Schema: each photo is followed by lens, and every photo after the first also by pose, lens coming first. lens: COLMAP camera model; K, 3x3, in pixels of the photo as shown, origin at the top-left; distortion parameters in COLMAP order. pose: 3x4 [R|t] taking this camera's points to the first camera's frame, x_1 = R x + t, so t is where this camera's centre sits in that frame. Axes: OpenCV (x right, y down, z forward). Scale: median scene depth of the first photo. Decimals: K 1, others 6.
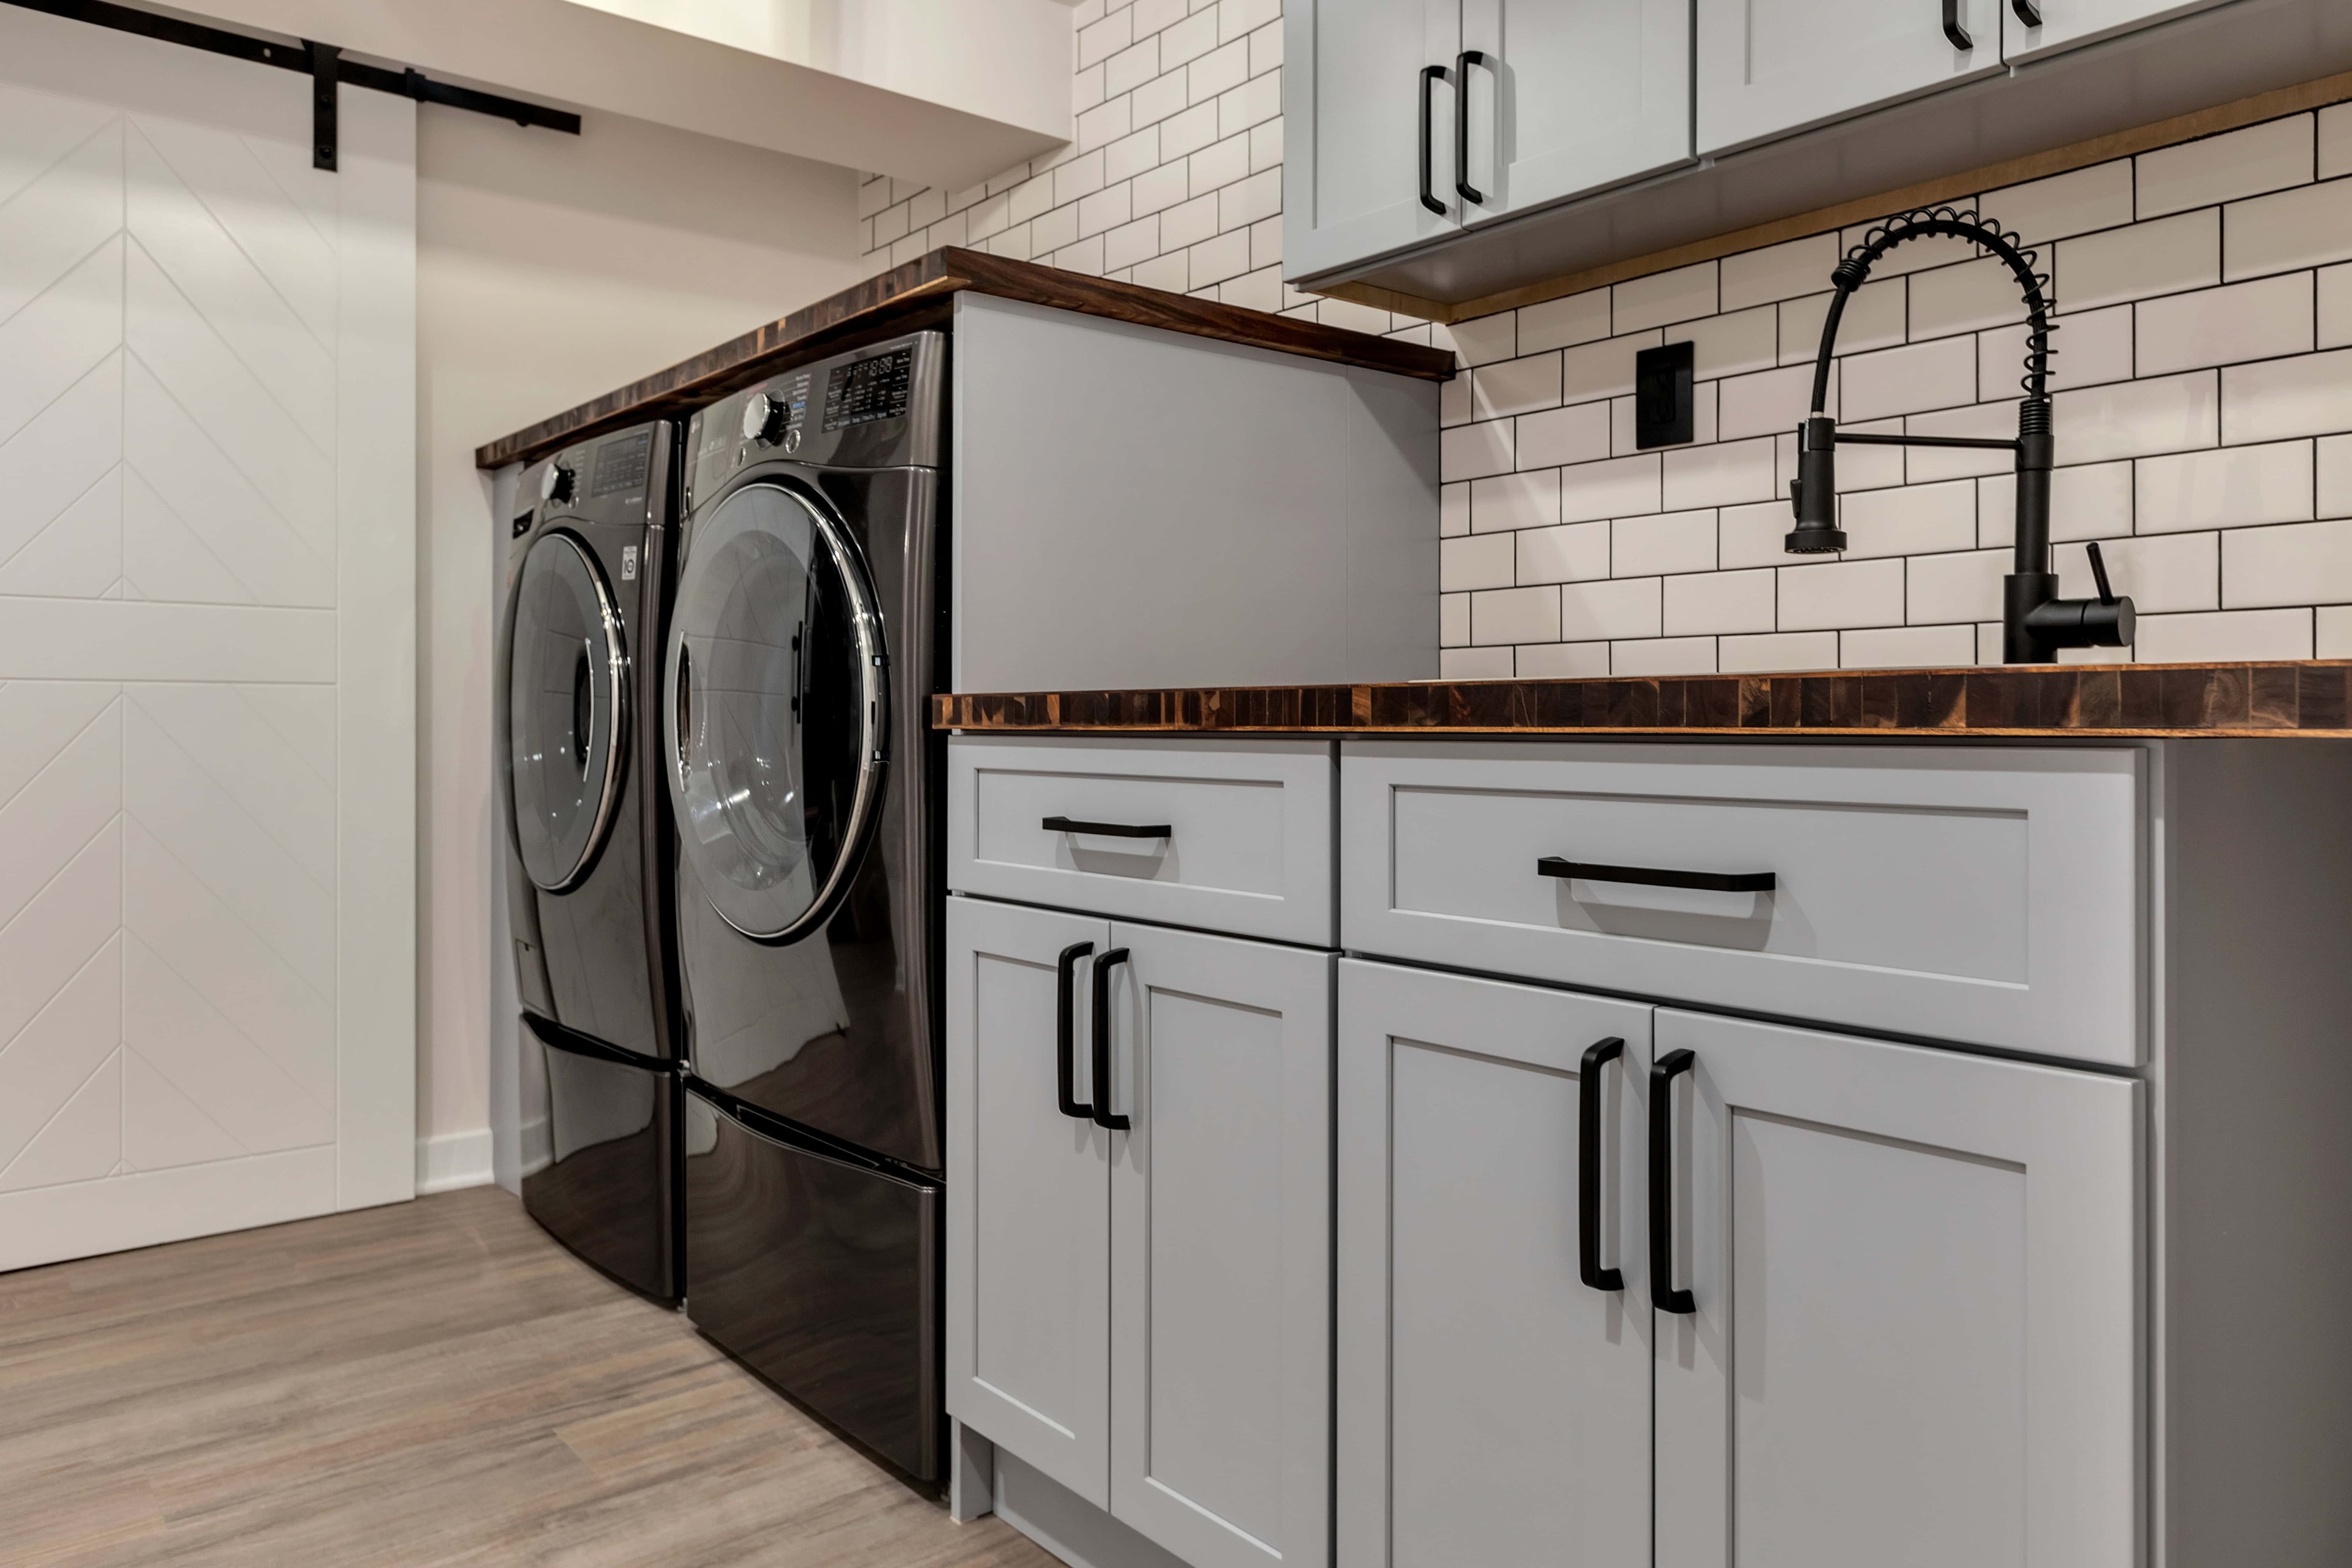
lens RADIAL K [[1646.9, 0, 1145.1], [0, 1646.9, 702.5], [0, 0, 1]] dist [0.003459, -0.001474]
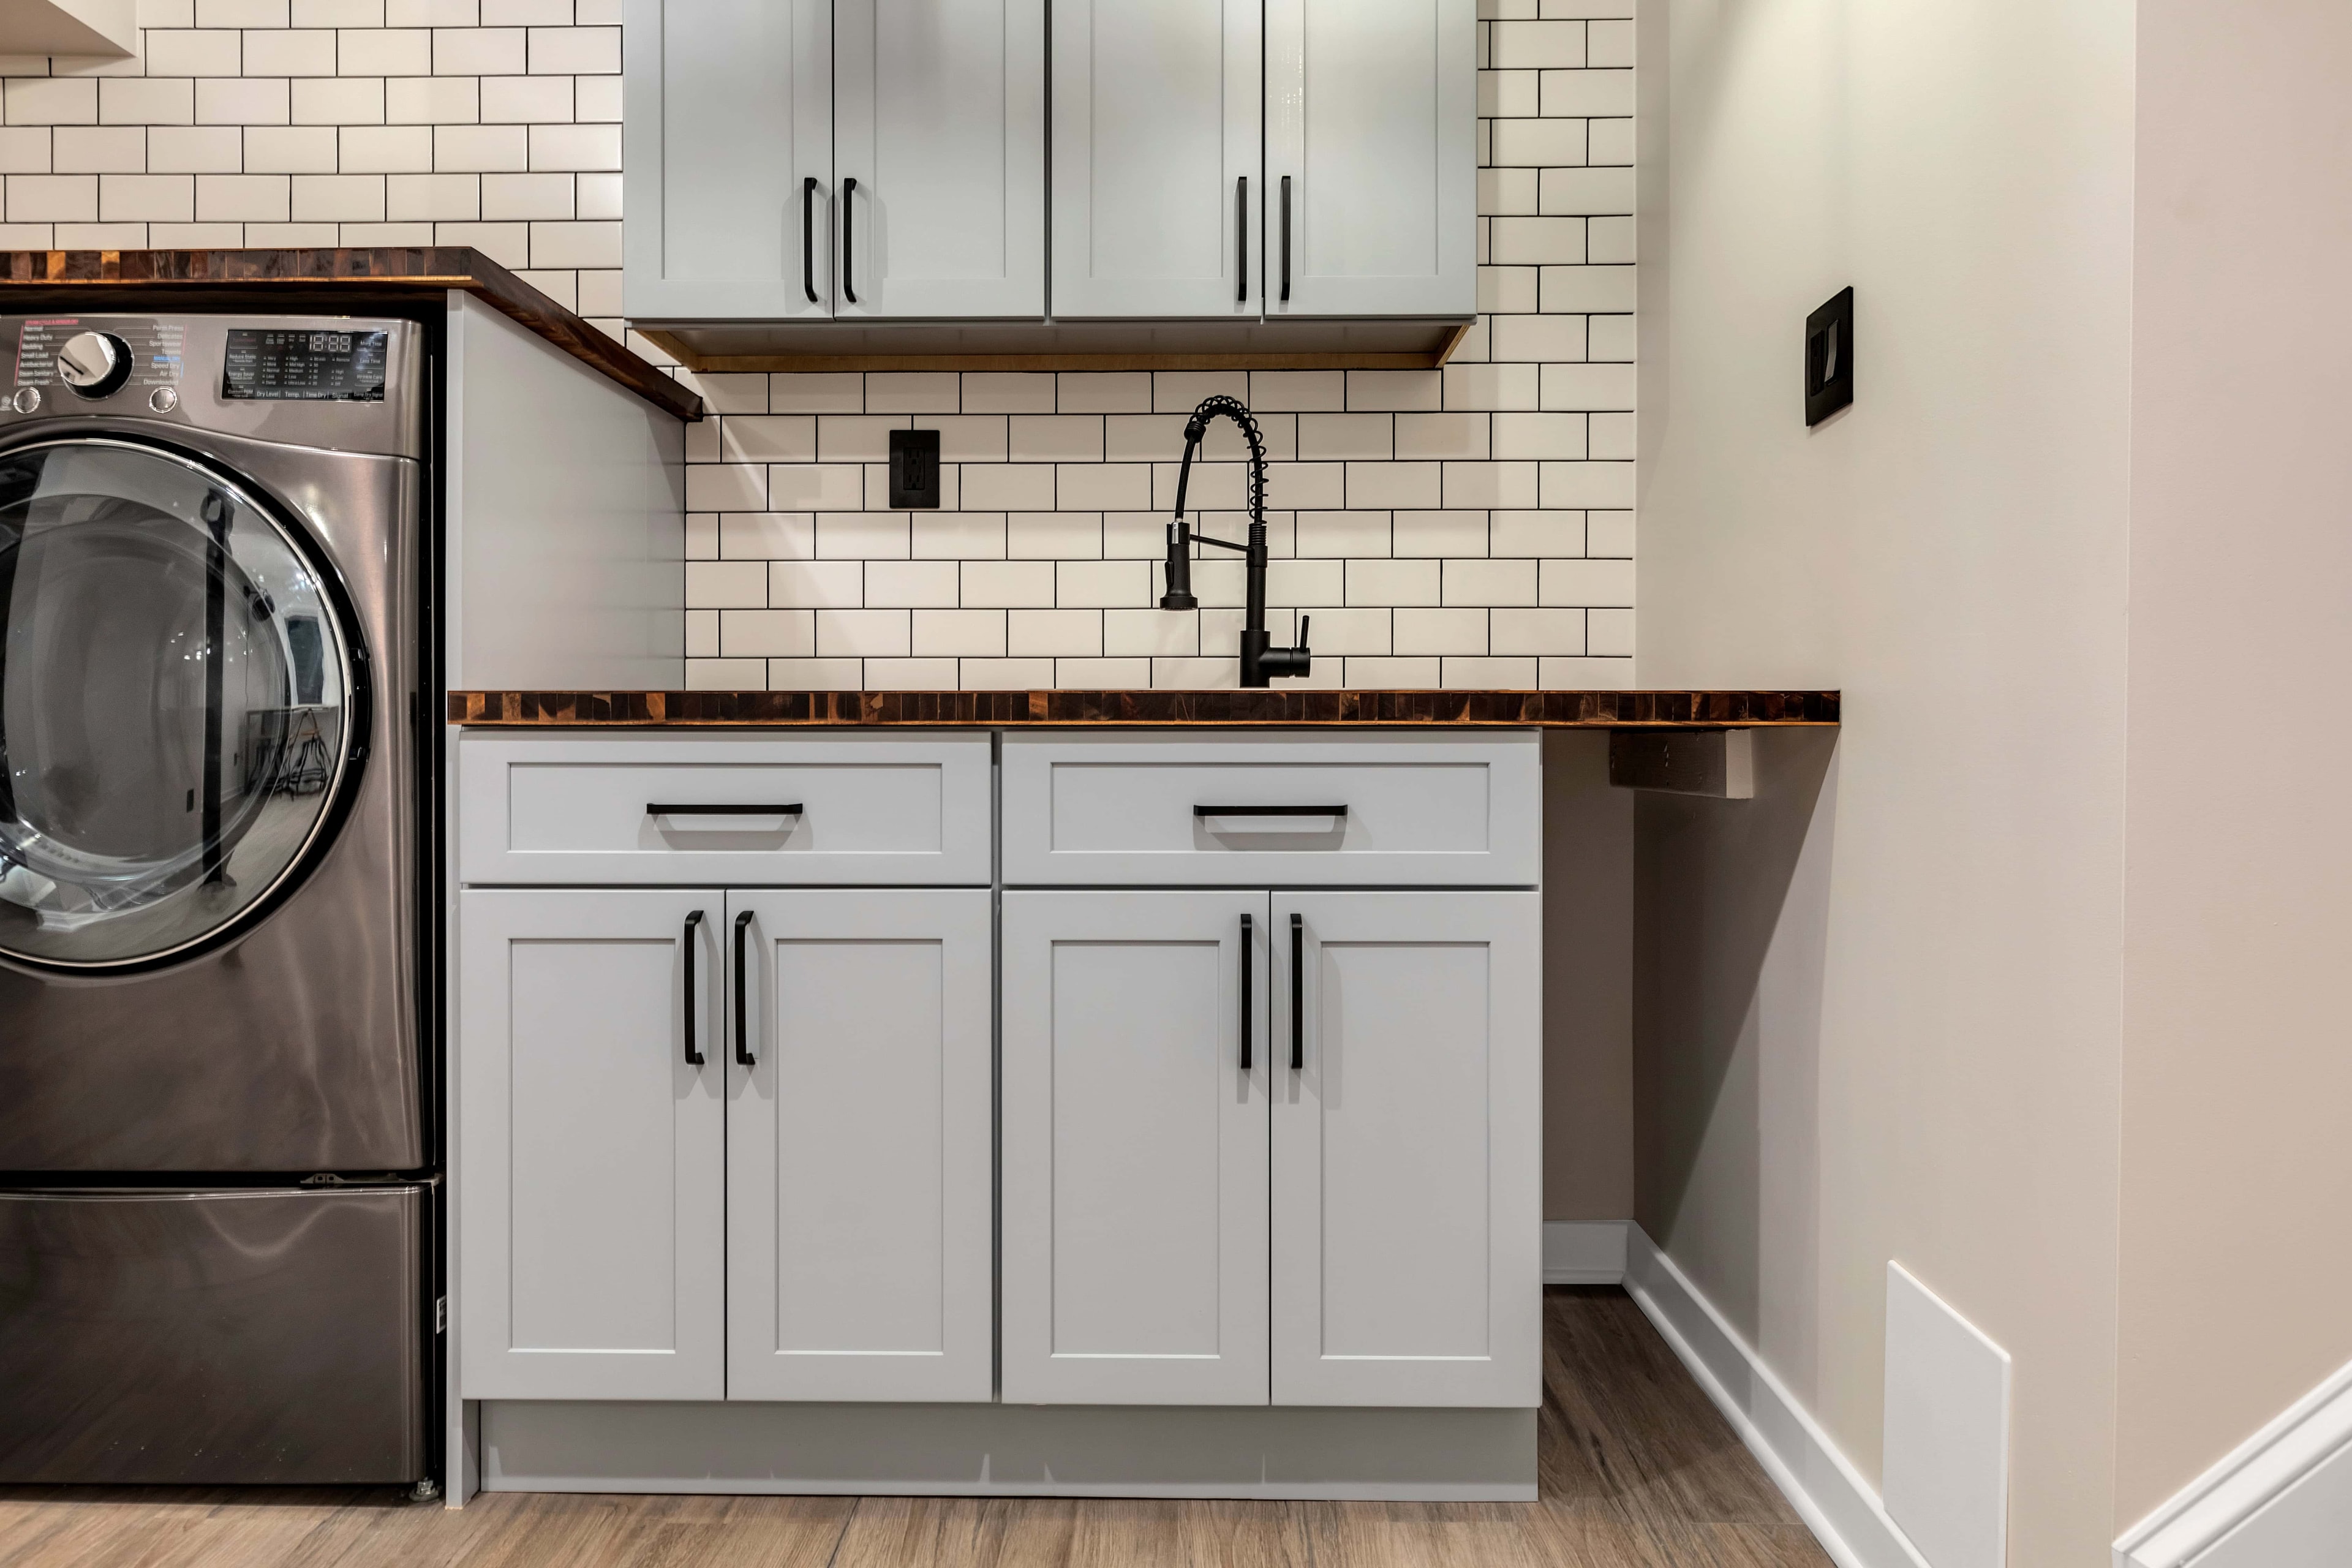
lens RADIAL K [[1646.9, 0, 1177.6], [0, 1646.9, 743.6], [0, 0, 1]] dist [0.003459, -0.001474]
pose [[0.632975, -0.006772, 0.774142, -0.613638], [-0.008799, 0.999834, 0.015942, 0.007292], [-0.774122, -0.016903, 0.632811, 0.021863]]
